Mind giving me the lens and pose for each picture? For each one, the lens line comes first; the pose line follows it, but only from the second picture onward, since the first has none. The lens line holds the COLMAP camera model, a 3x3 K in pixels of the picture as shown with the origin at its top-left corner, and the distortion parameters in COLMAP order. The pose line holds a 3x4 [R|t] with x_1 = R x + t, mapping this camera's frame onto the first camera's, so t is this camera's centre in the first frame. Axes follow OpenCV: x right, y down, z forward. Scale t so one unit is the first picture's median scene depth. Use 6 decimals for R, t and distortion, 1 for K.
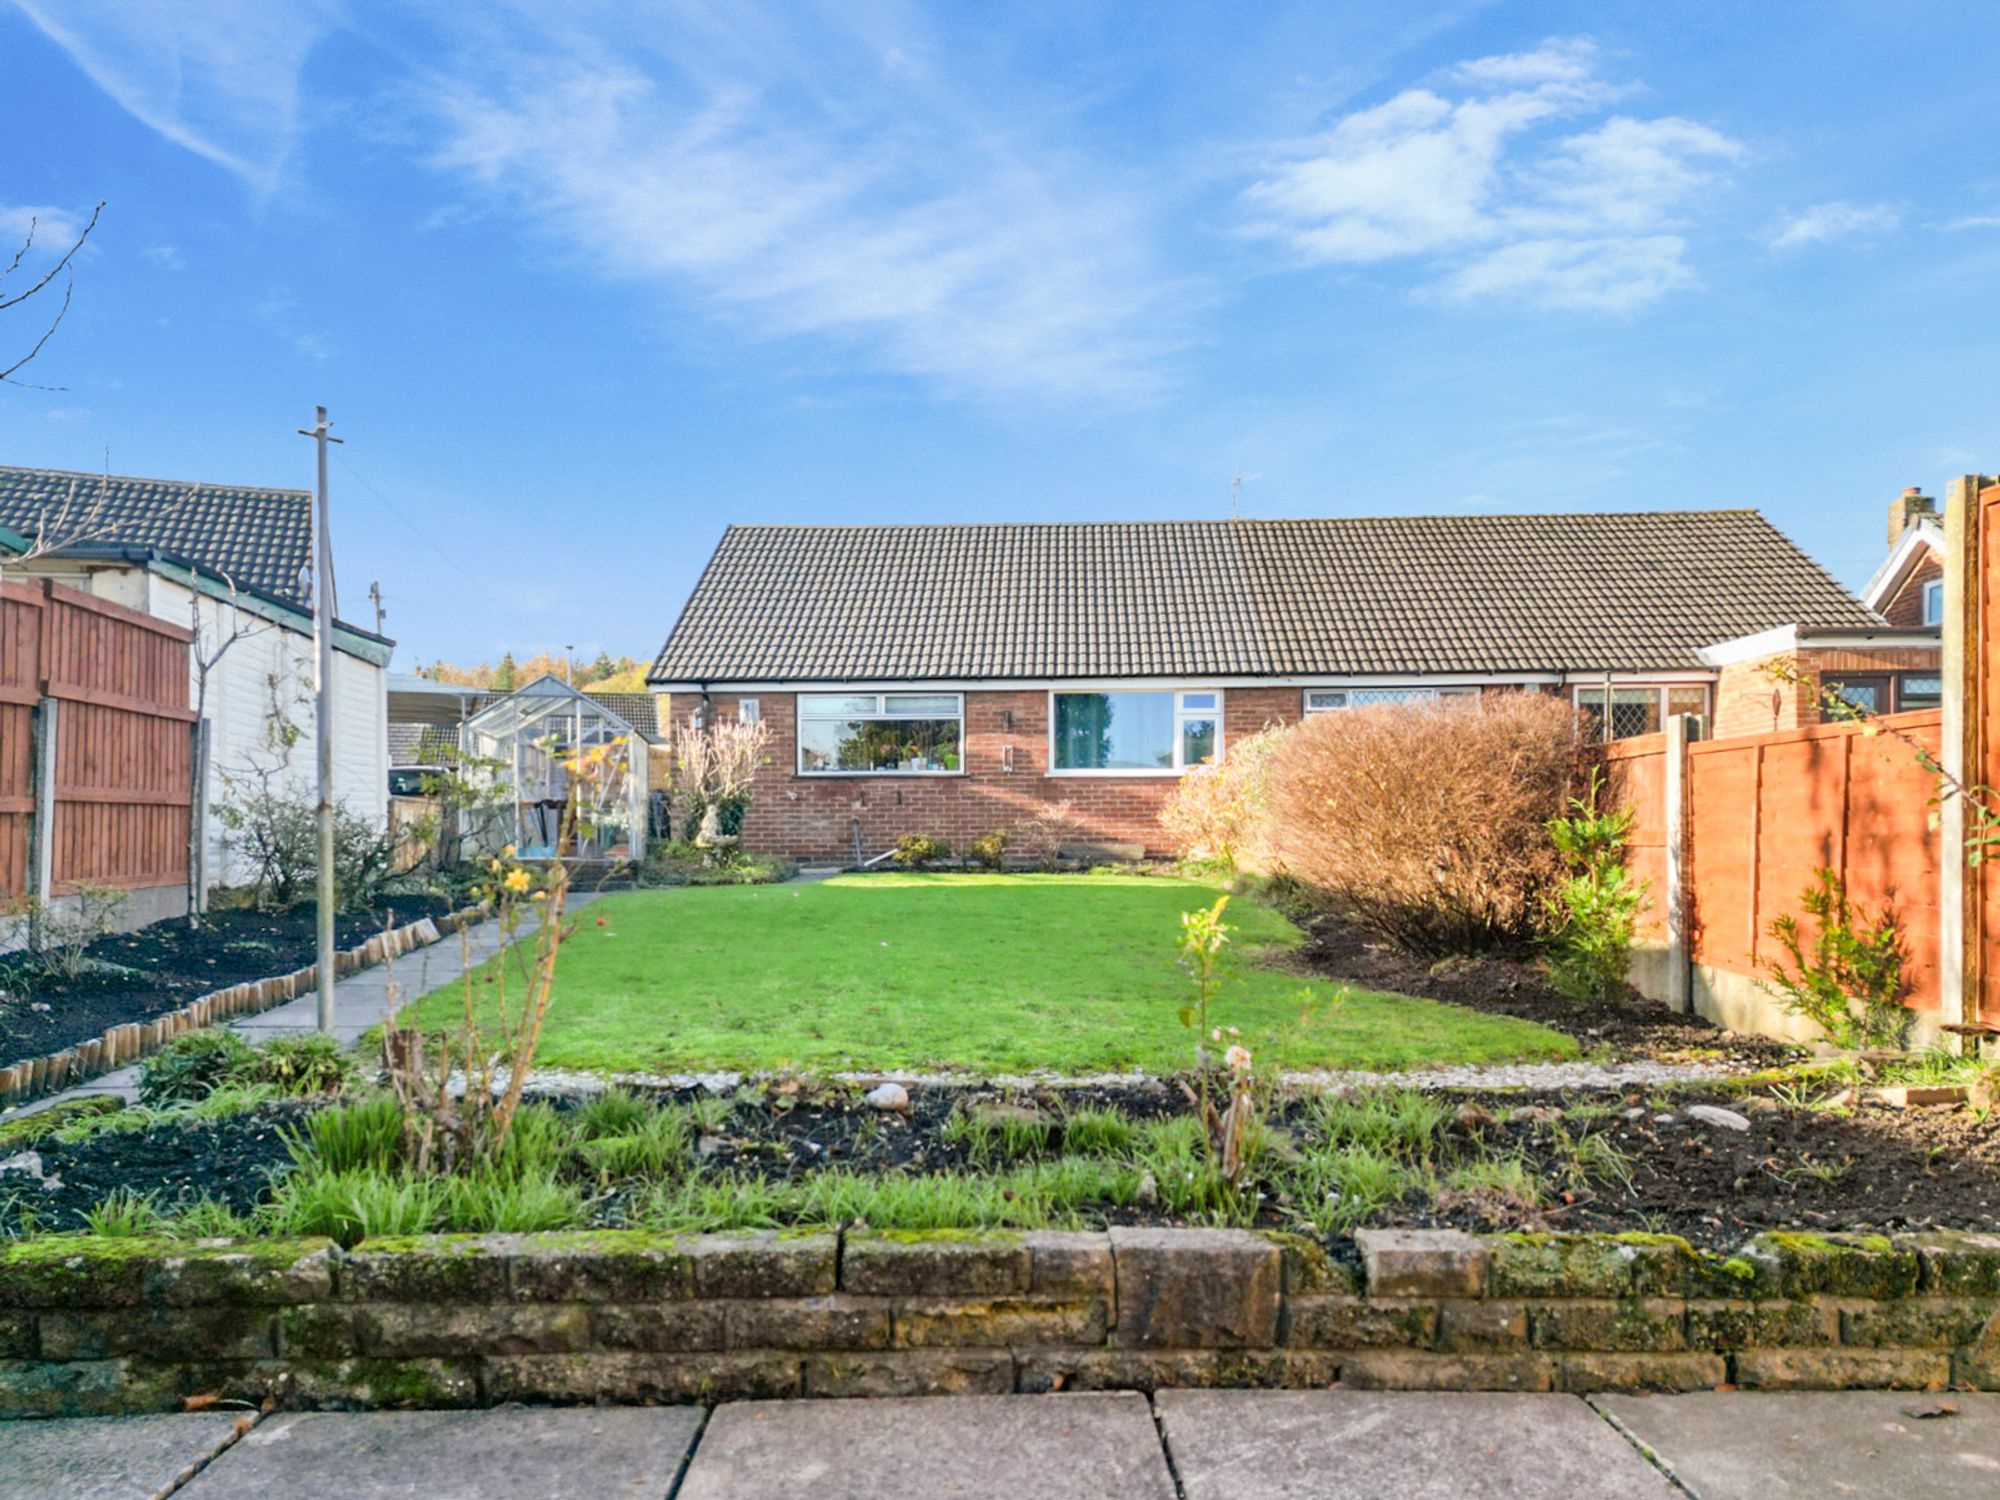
lens RADIAL K [[1414.4, 0, 1005.9], [0, 1414.4, 809.9], [0, 0, 1]] dist [0.072405, -0.055652]
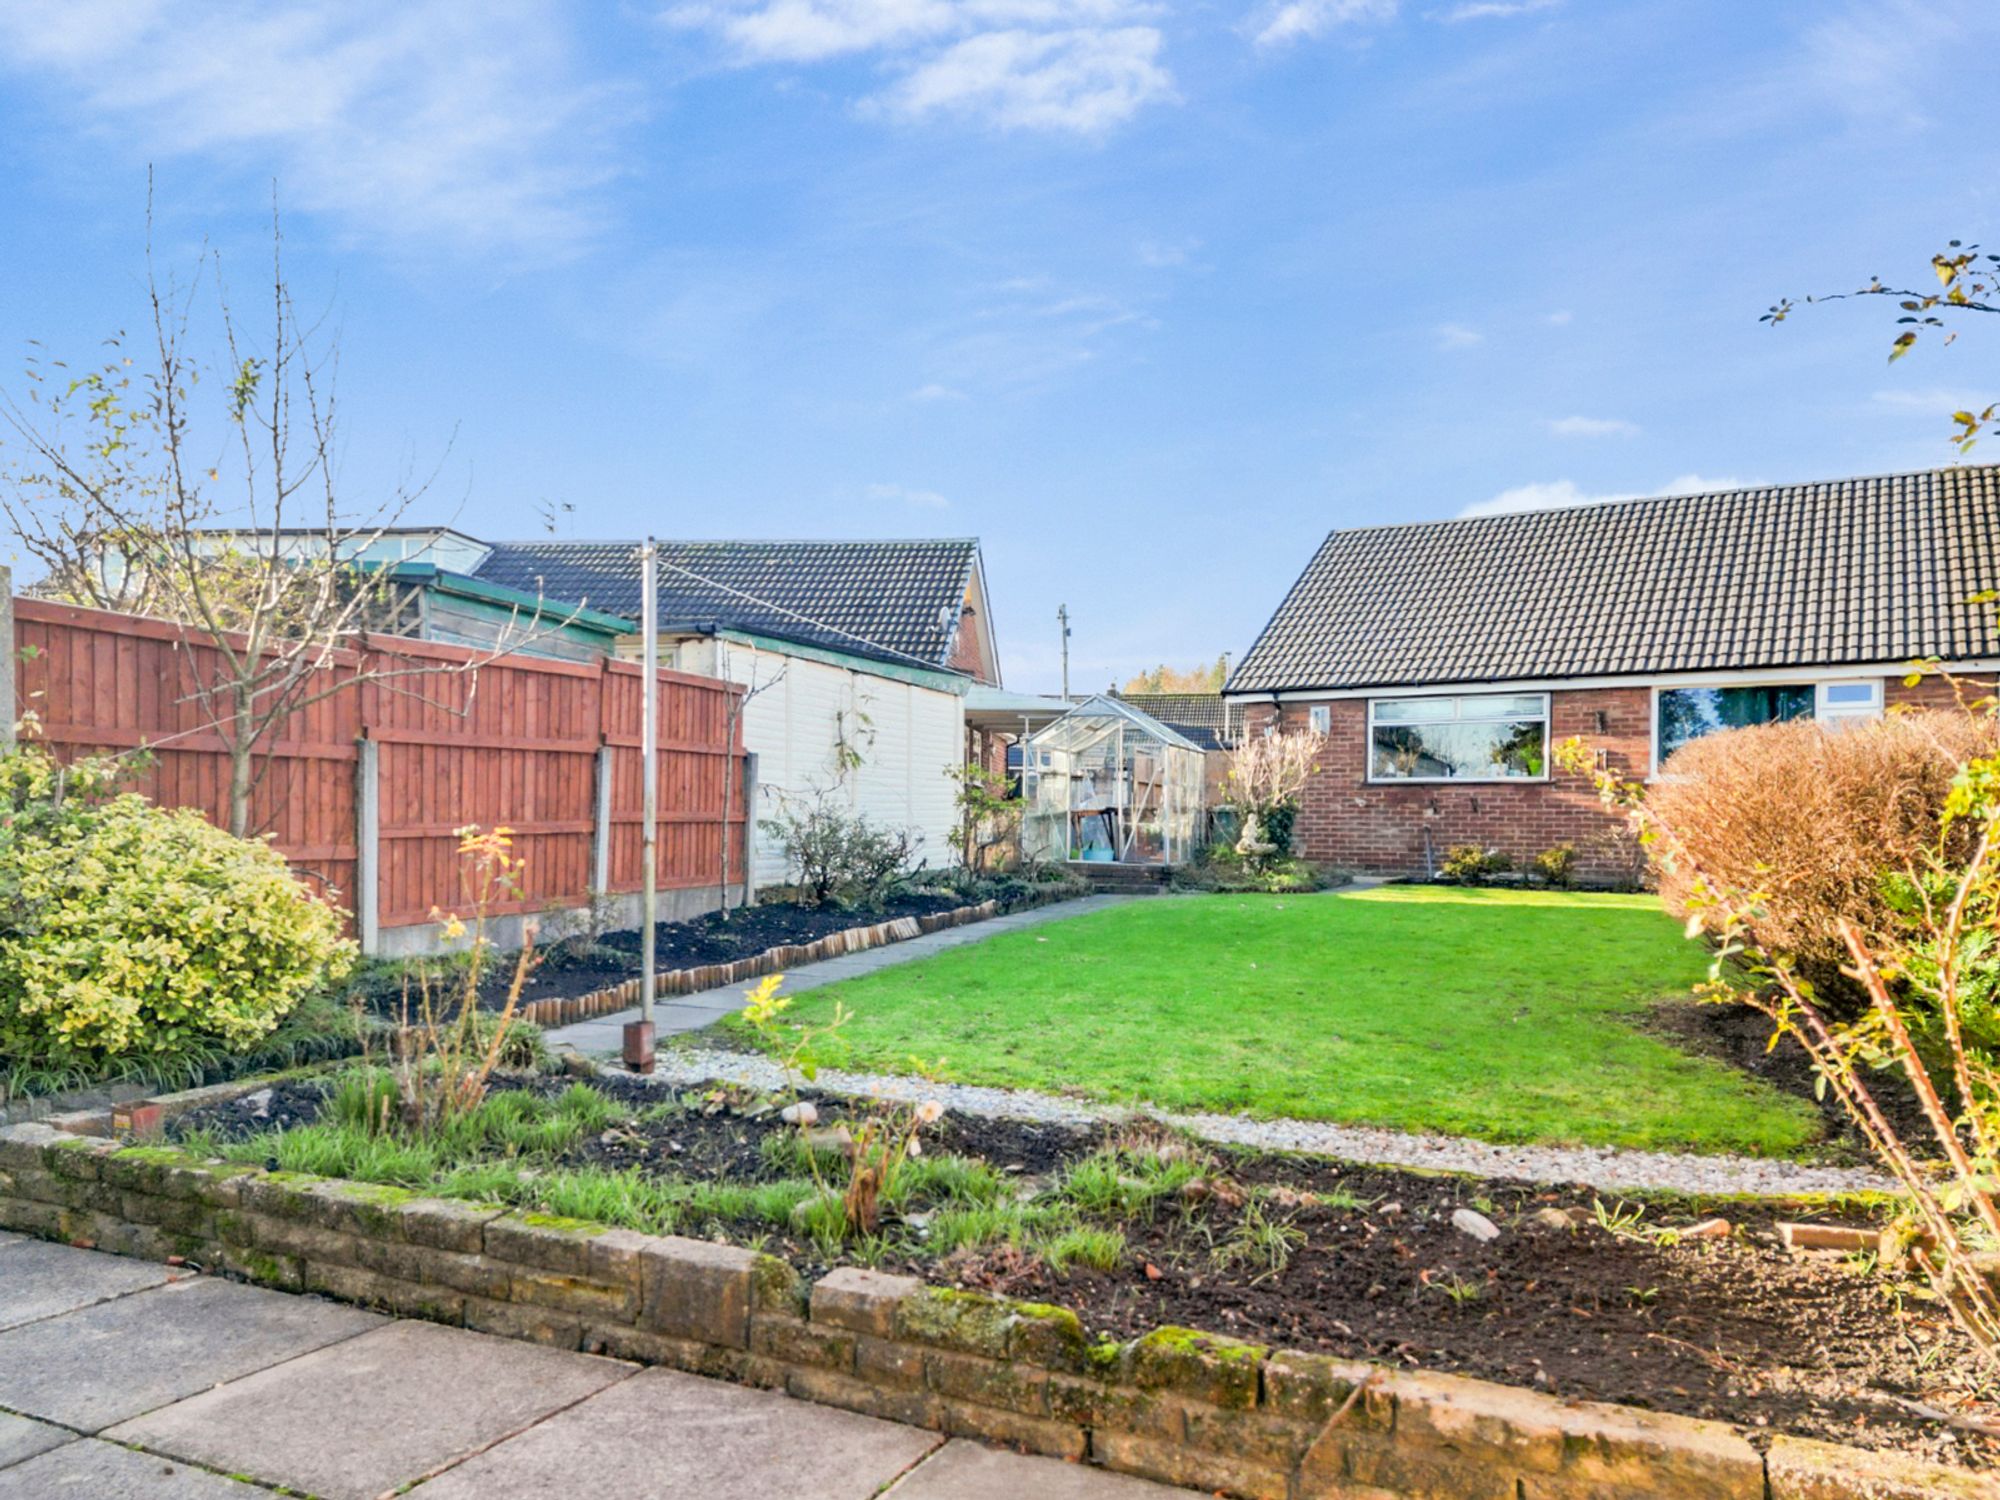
lens RADIAL K [[1418.1, 0, 1011.6], [0, 1418.1, 811.8], [0, 0, 1]] dist [0.074263, -0.058390]
pose [[0.883728, 0.006215, -0.467959, 0.609484], [-0.003485, 0.999971, 0.006700, -0.058200], [0.467987, -0.004290, 0.883725, 0.018871]]
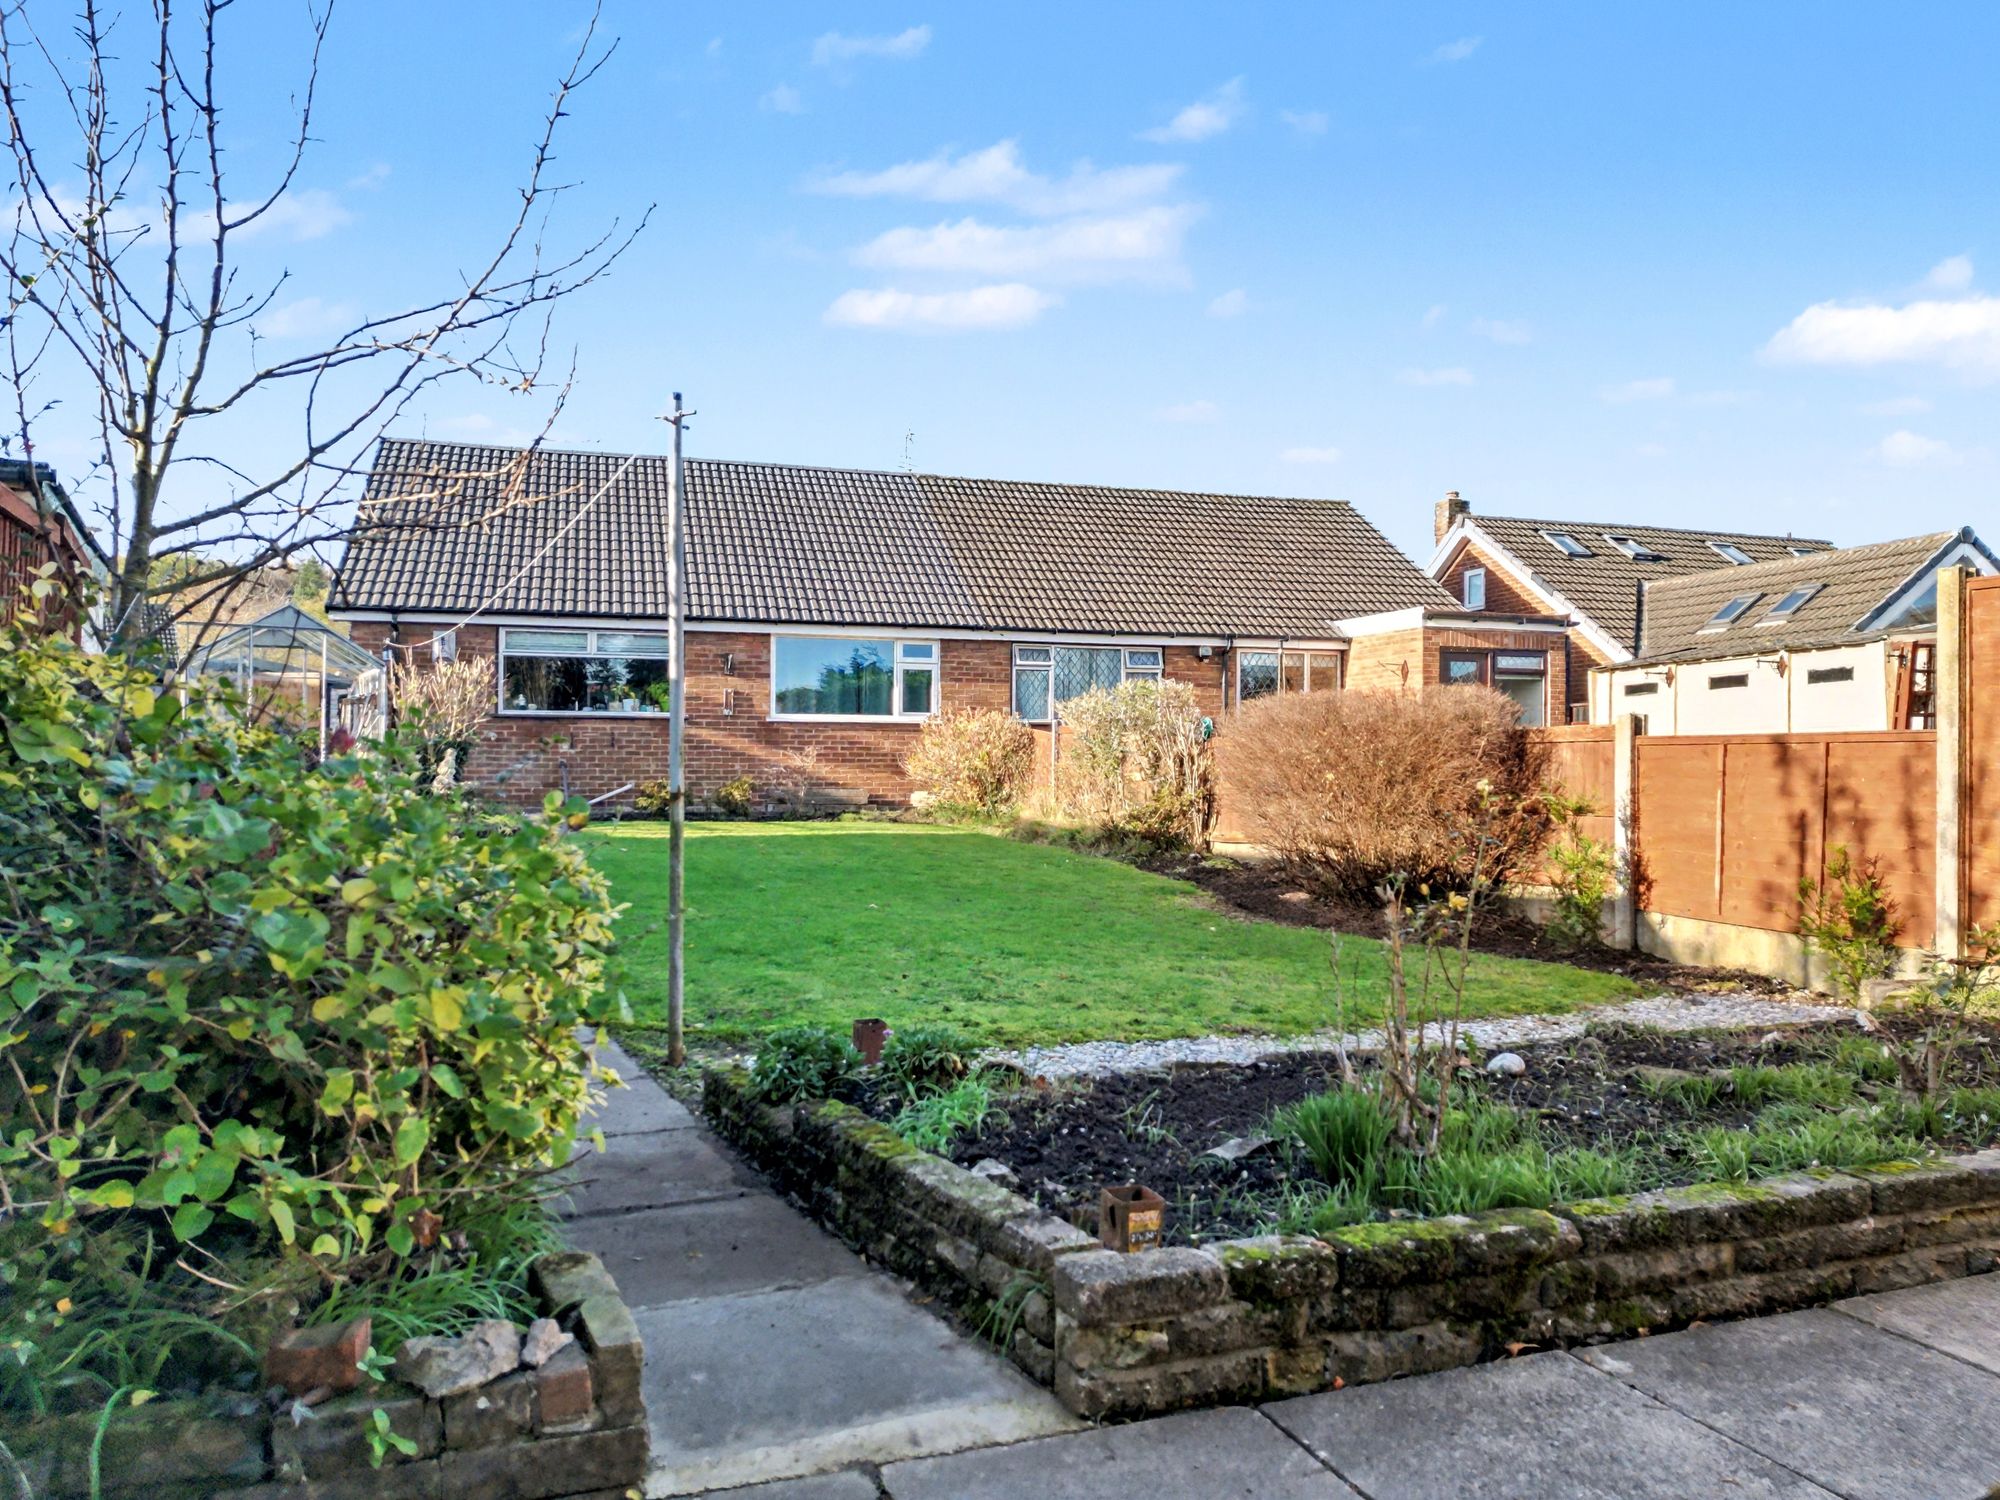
lens RADIAL K [[1418.3, 0, 999.0], [0, 1418.3, 748.8], [0, 0, 1]] dist [0.038273, -0.077687]
pose [[0.946772, 0.012651, 0.321655, -0.840516], [-0.014437, 0.999891, 0.003170, -0.057480], [-0.321580, -0.007645, 0.946852, 0.004295]]
